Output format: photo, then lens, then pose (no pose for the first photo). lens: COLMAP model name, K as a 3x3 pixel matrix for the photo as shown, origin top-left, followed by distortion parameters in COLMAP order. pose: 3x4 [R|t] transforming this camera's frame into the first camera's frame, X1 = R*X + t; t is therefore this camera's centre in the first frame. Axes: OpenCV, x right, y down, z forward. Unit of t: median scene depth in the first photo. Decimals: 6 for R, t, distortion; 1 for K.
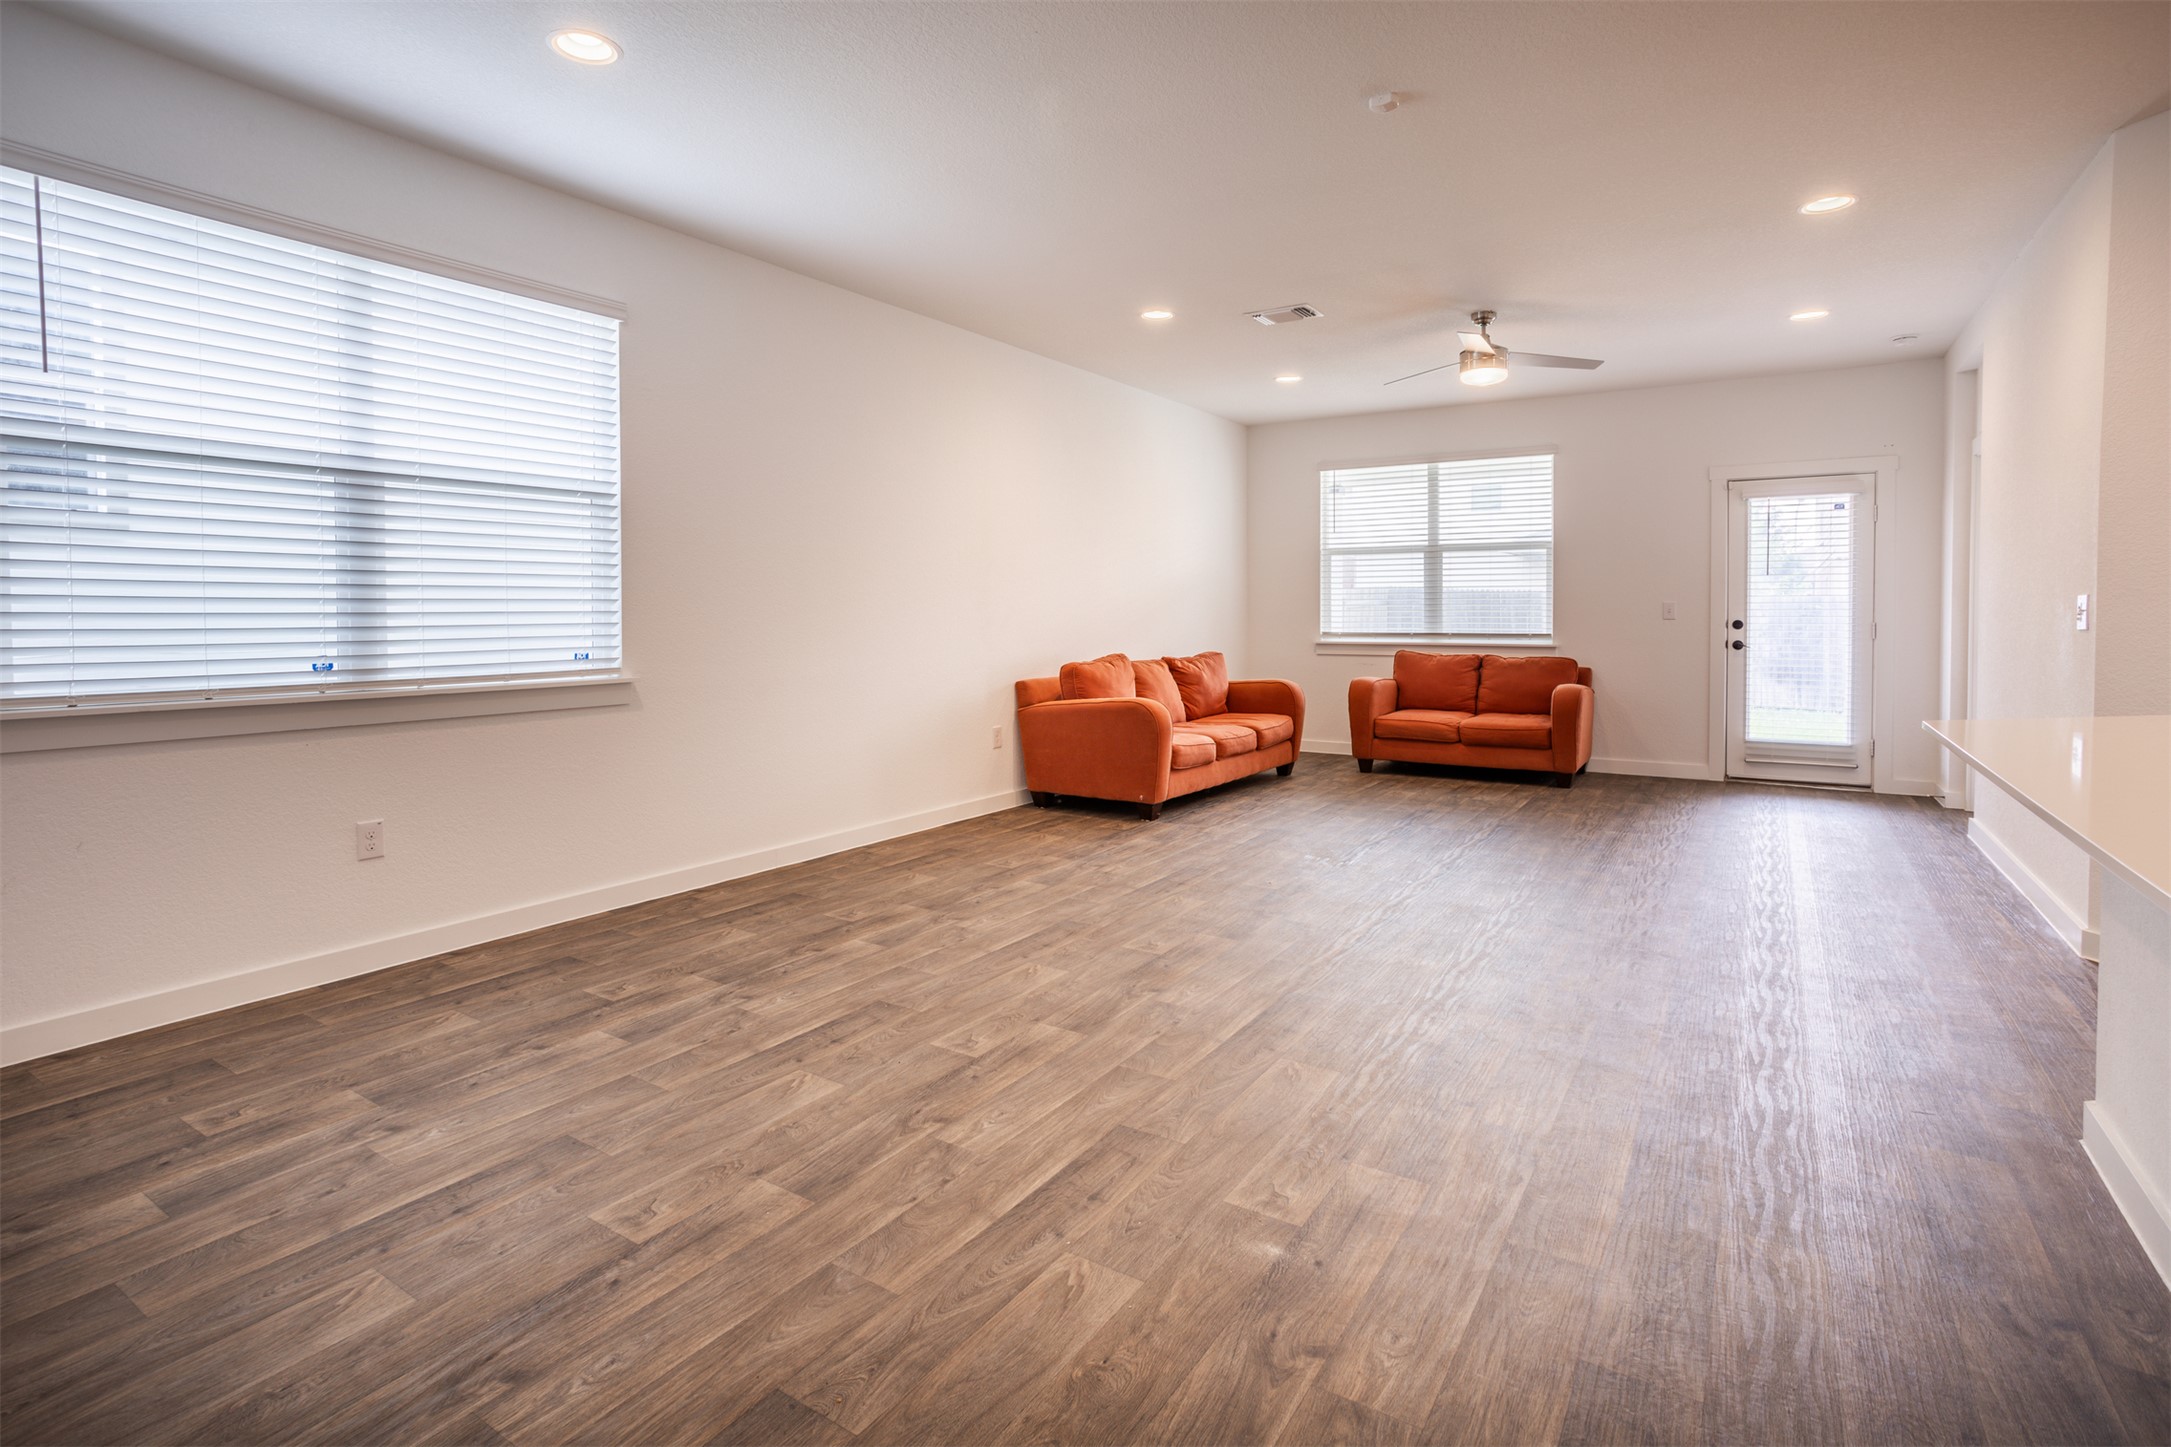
lens RADIAL K [[1092.8, 0, 1105.7], [0, 1092.8, 603.4], [0, 0, 1]] dist [-0.025730, 0.000043]
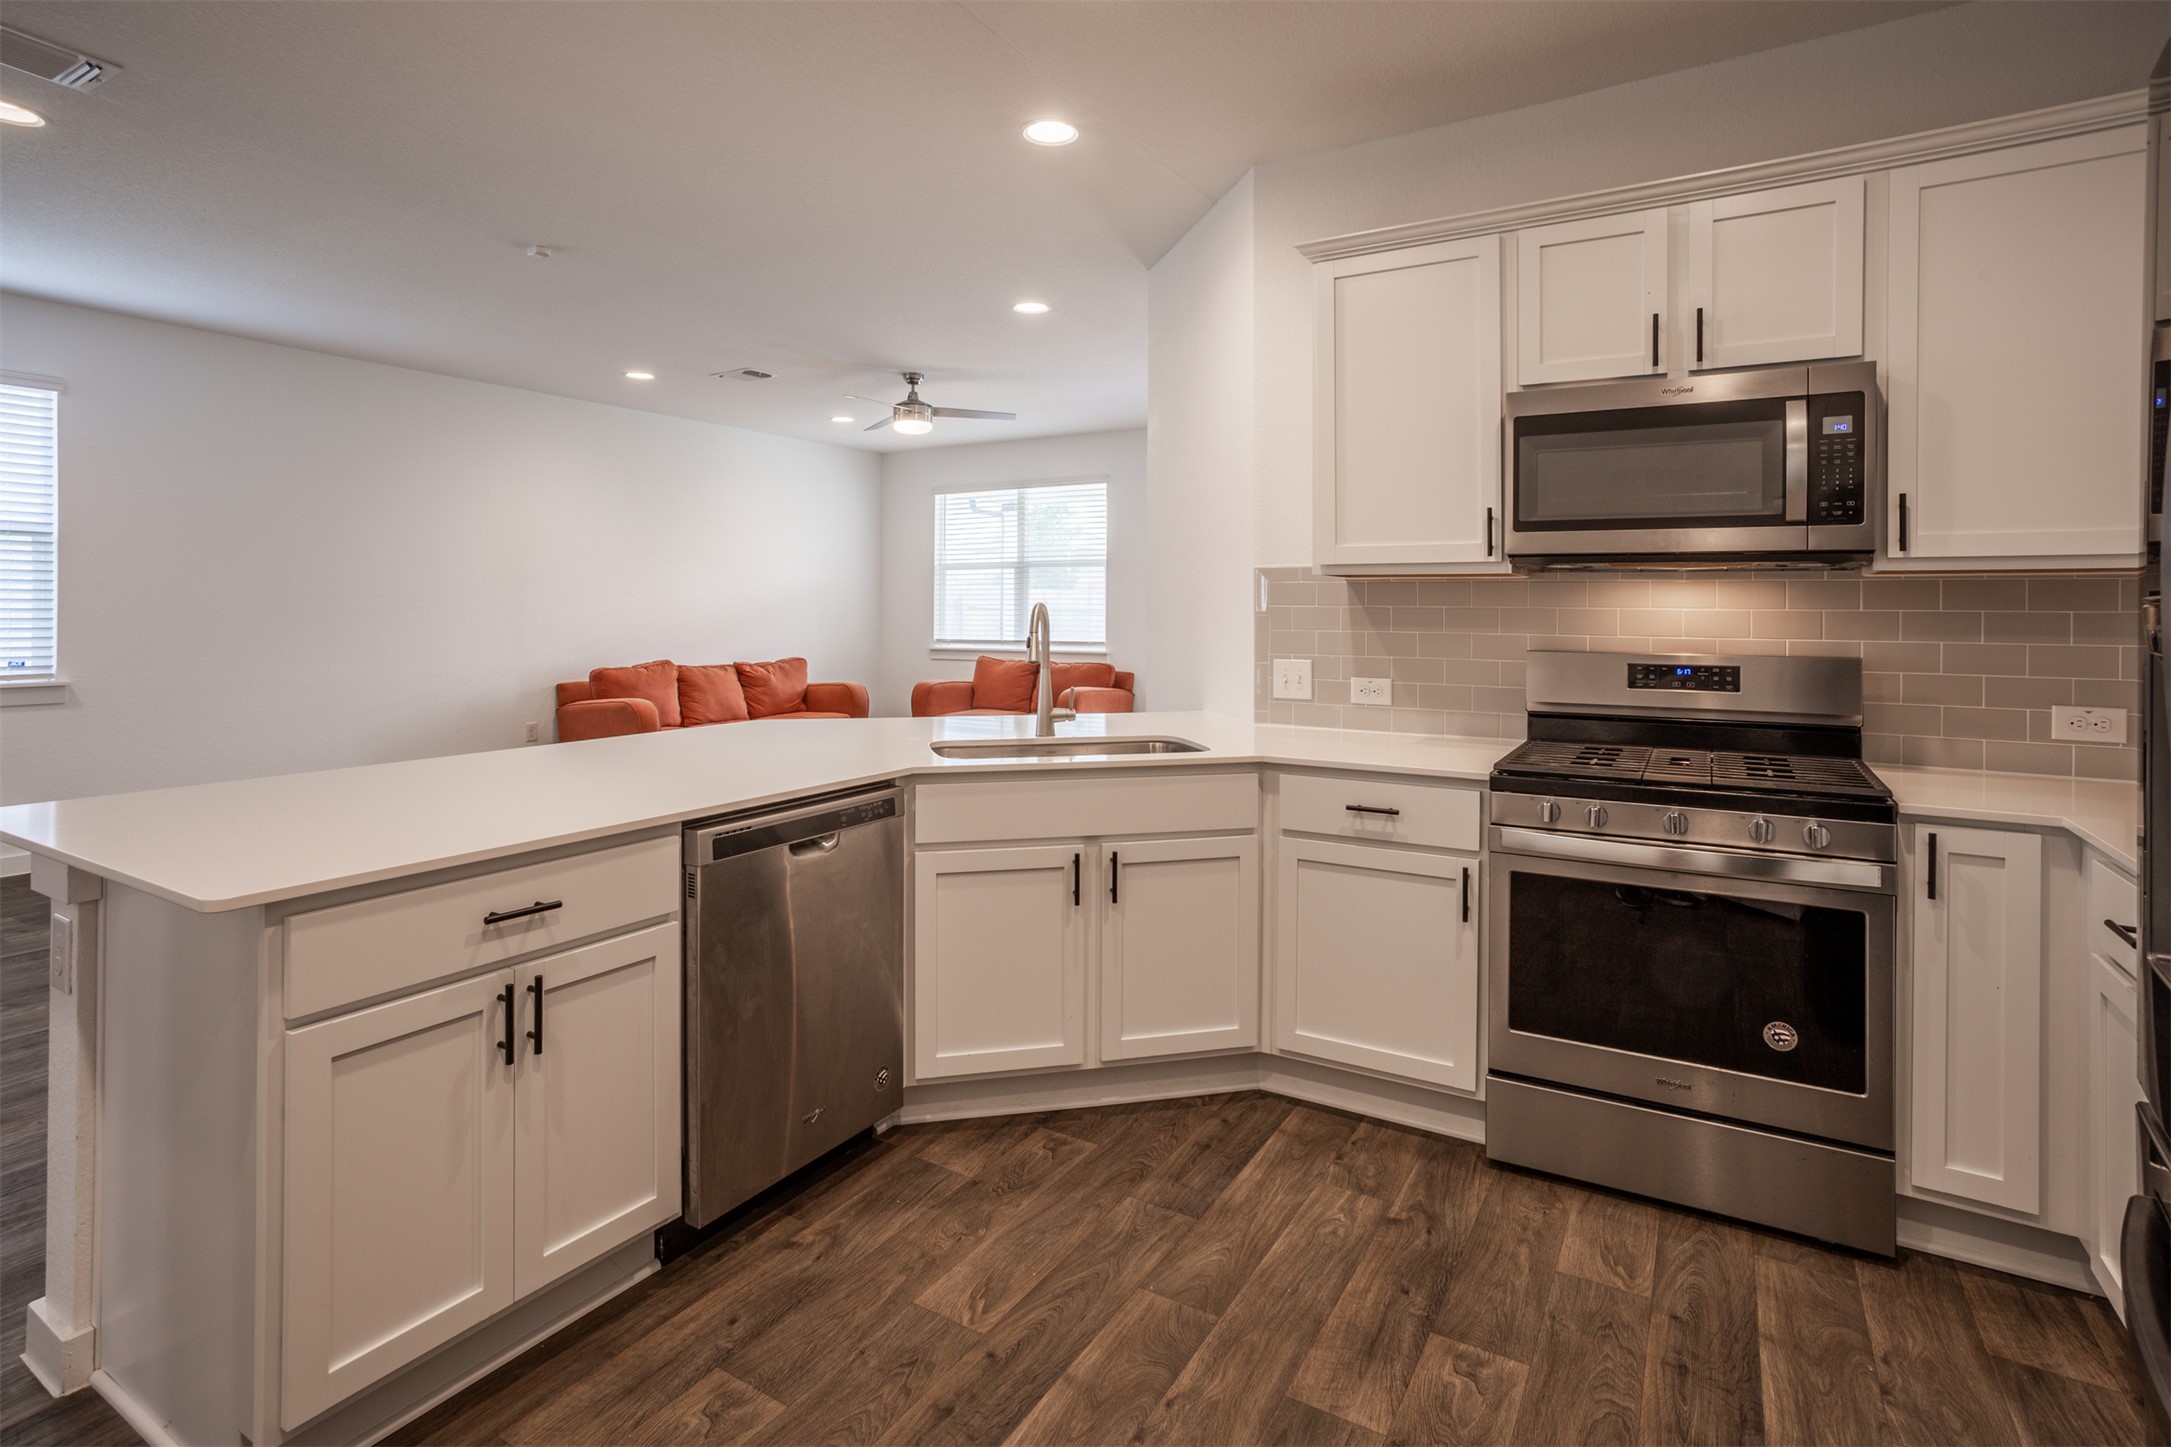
lens RADIAL K [[1092.8, 0, 1105.7], [0, 1092.8, 603.4], [0, 0, 1]] dist [-0.025730, 0.000043]
pose [[0.999823, 0.002465, 0.018676, 0.607195], [-0.002511, 0.999994, 0.002448, -0.022673], [-0.018670, -0.002495, 0.999823, -0.203441]]
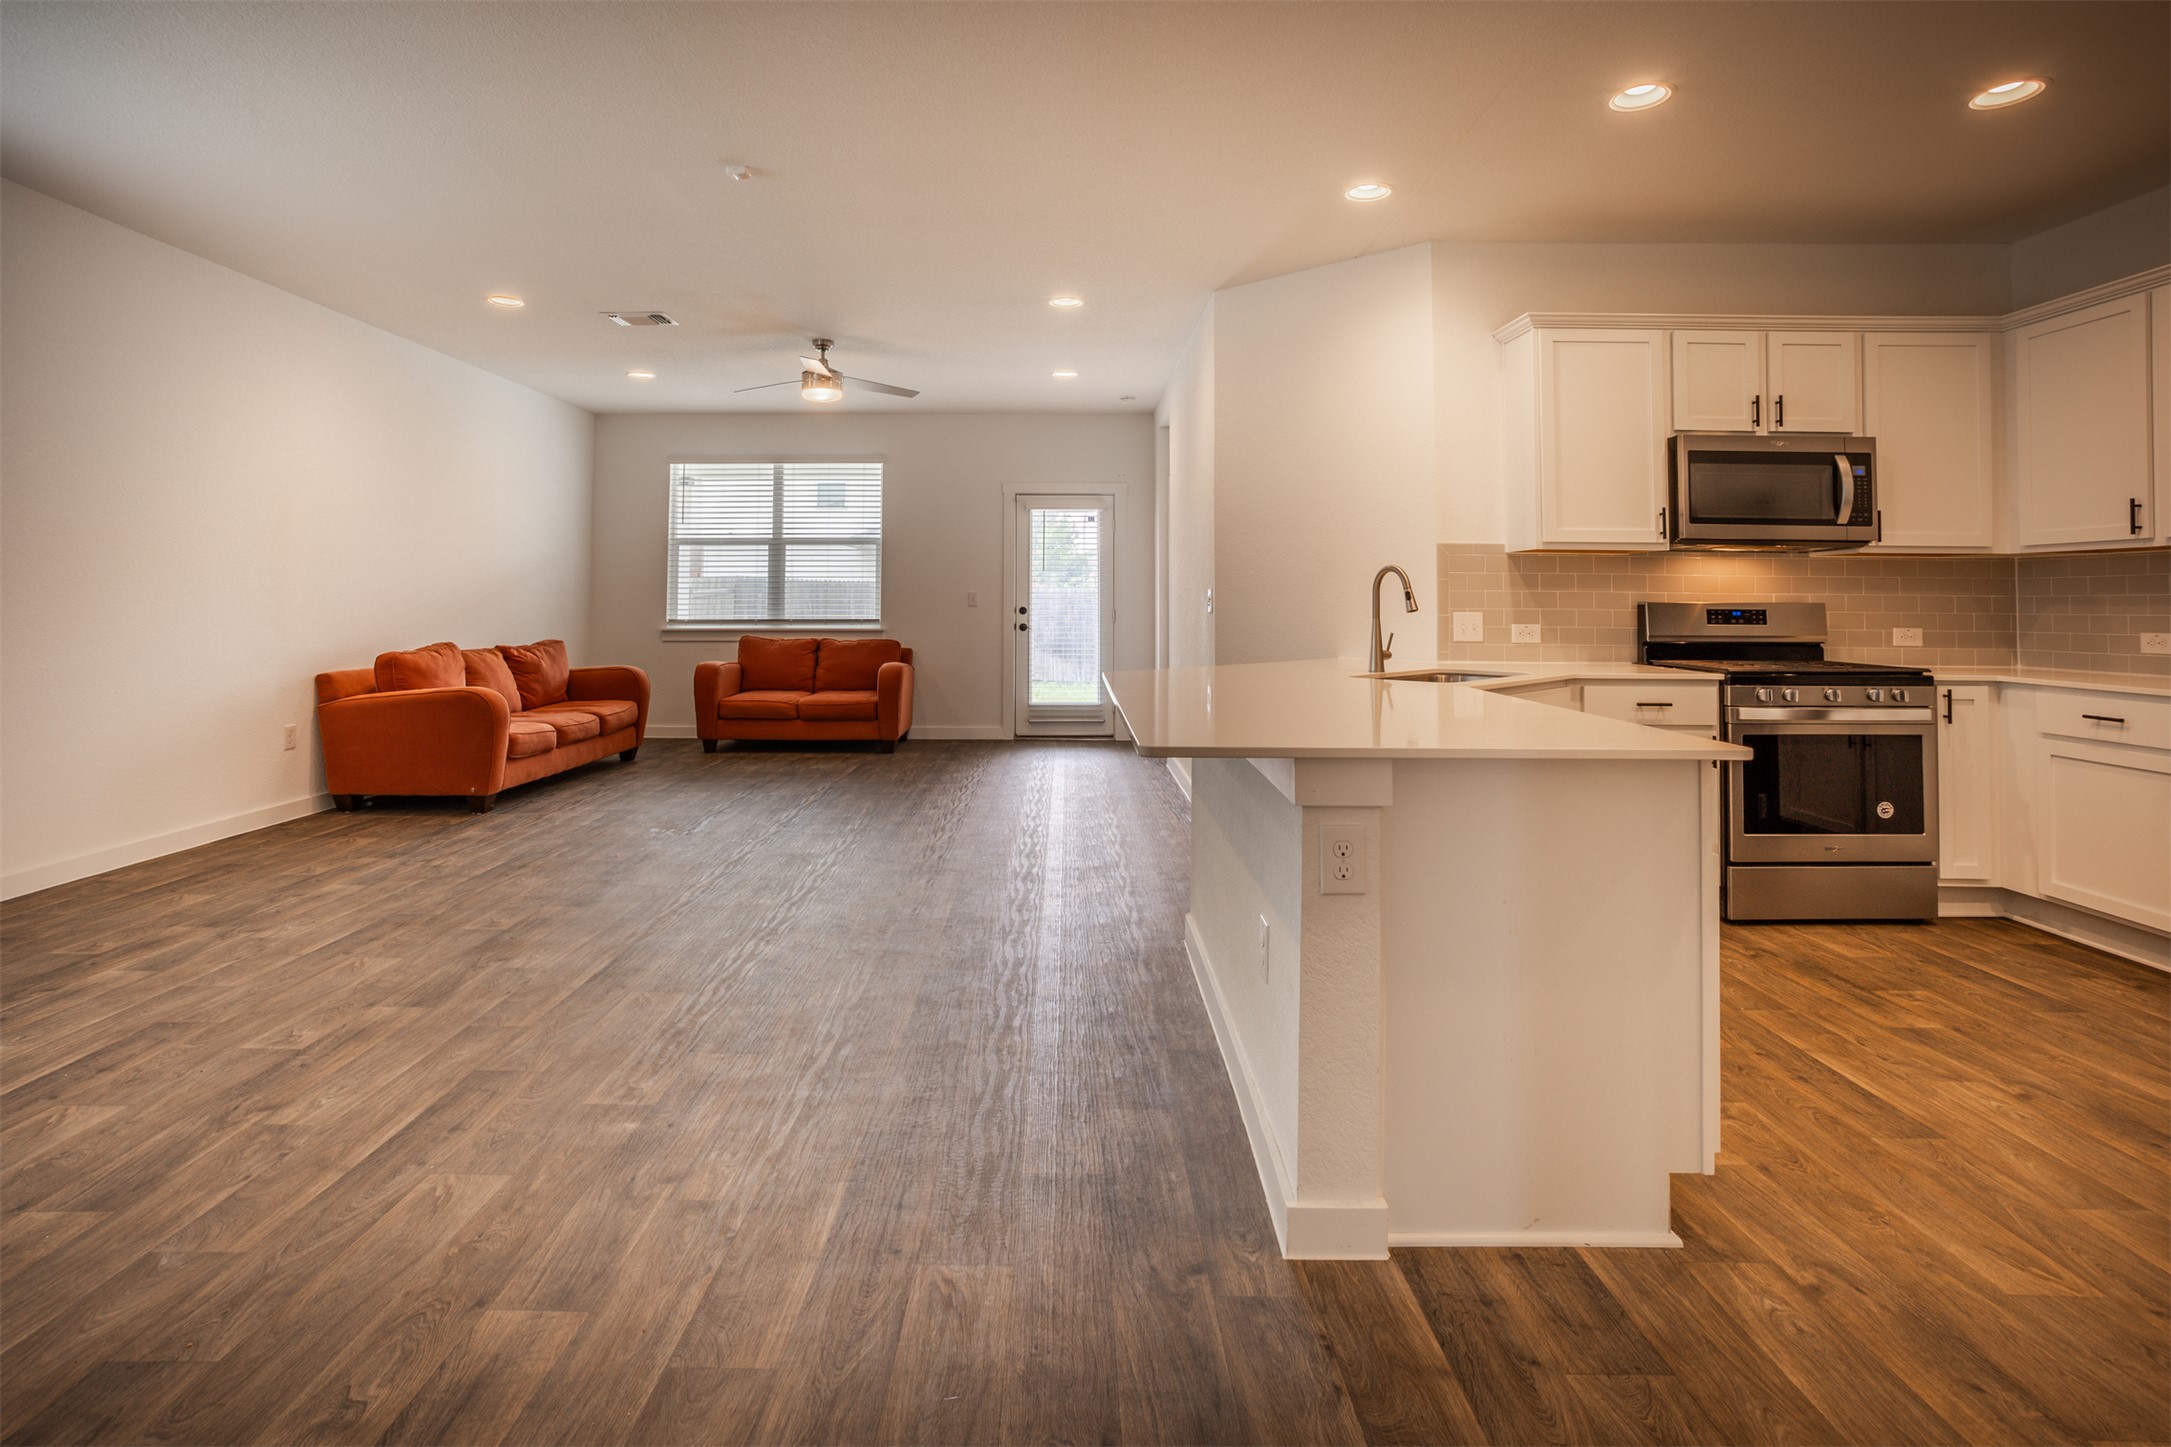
lens RADIAL K [[1083.8, 0, 1090.4], [0, 1083.8, 565.1], [0, 0, 1]] dist [-0.036555, 0.023091]
pose [[0.841290, 0.020992, 0.540176, -0.028374], [-0.007198, 0.999592, -0.027634, 0.001414], [-0.540536, 0.019360, 0.841098, -0.115608]]
